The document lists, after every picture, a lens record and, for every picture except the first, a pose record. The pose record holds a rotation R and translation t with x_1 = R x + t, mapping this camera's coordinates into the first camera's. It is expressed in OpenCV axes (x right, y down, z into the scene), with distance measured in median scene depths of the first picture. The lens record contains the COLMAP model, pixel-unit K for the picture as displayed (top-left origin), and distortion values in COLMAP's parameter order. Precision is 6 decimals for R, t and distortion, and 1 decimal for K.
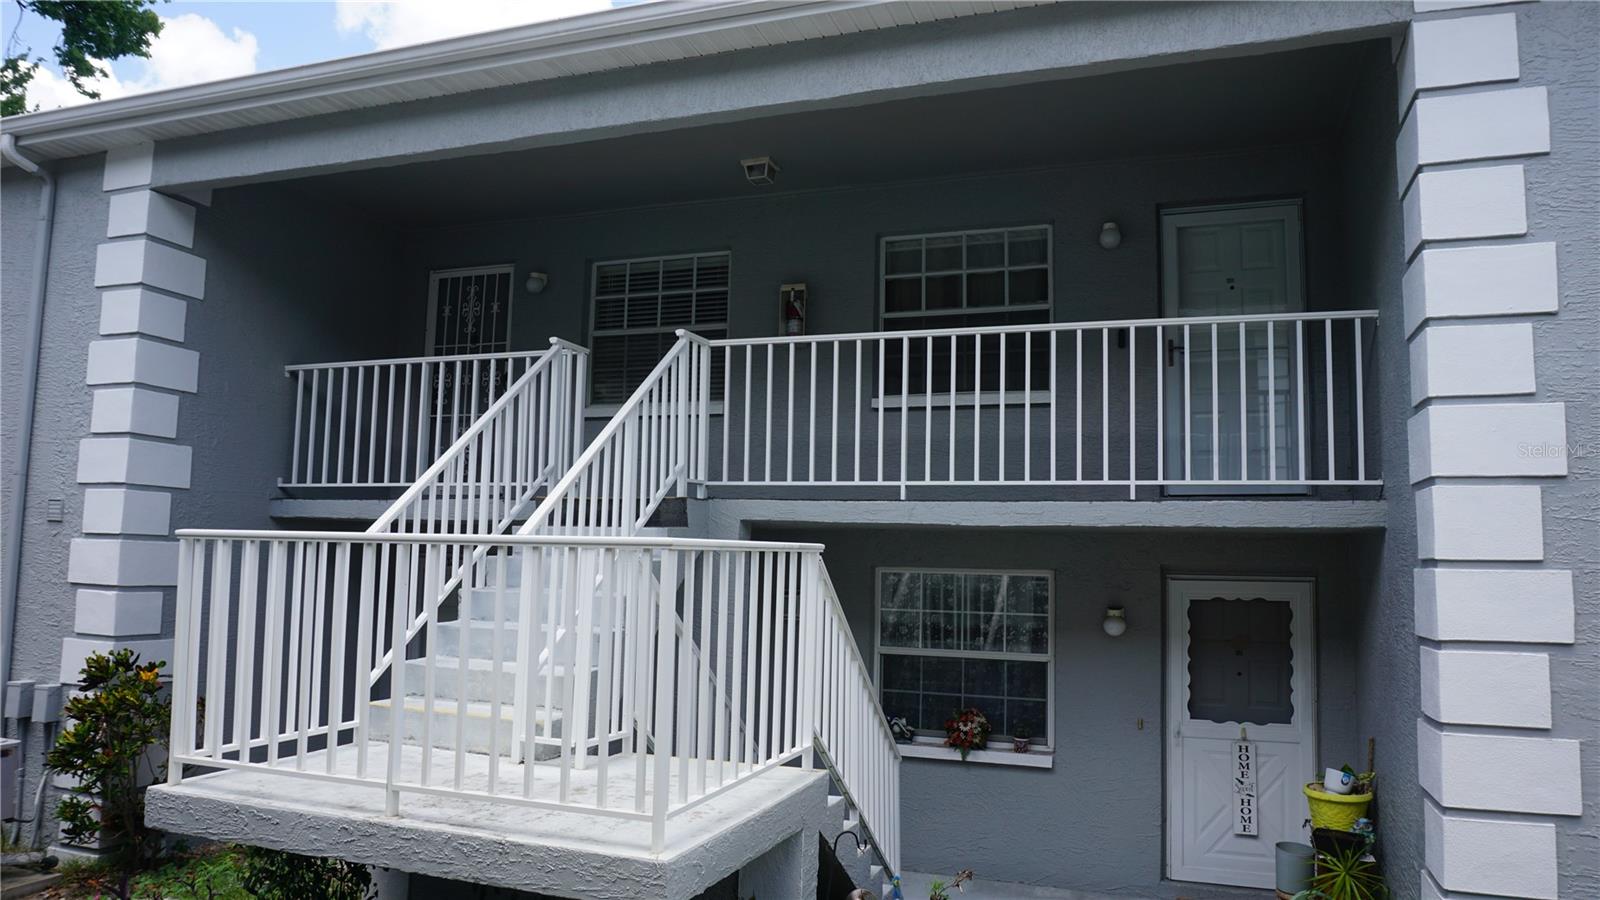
lens RADIAL K [[1072.1, 0, 808.0], [0, 1072.1, 451.5], [0, 0, 1]] dist [-0.059707, 0.035576]
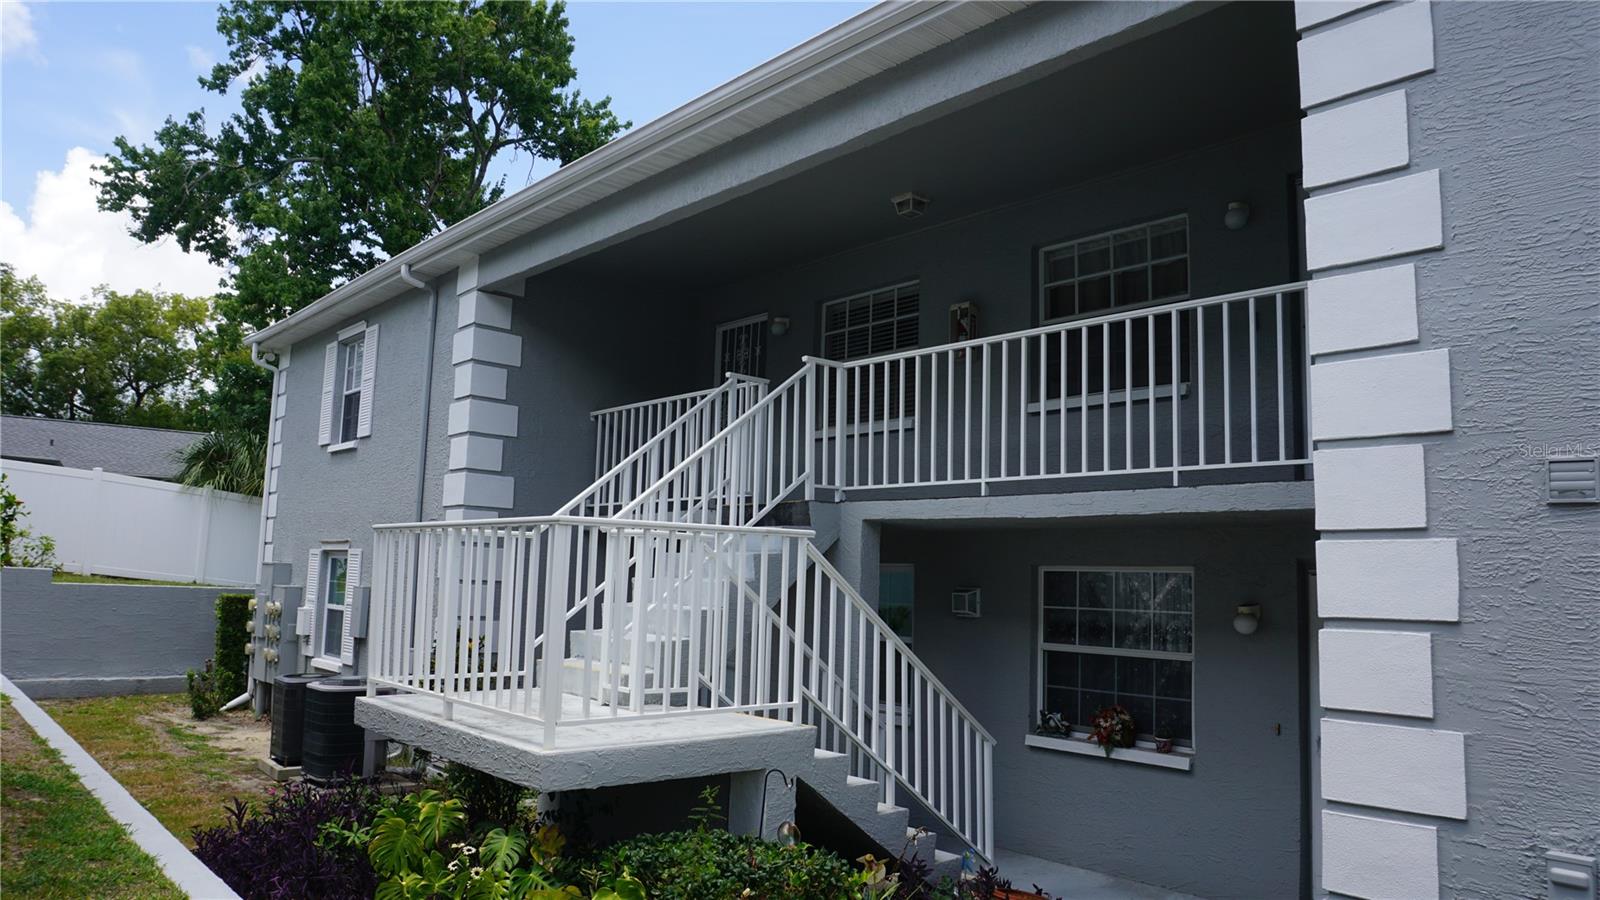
lens RADIAL K [[1072.1, 0, 808.0], [0, 1072.1, 451.5], [0, 0, 1]] dist [-0.059707, 0.035576]
pose [[0.879822, -0.053175, -0.472319, 0.413333], [0.039231, 0.998456, -0.039331, 0.033565], [0.473681, 0.016075, 0.880550, -0.018763]]
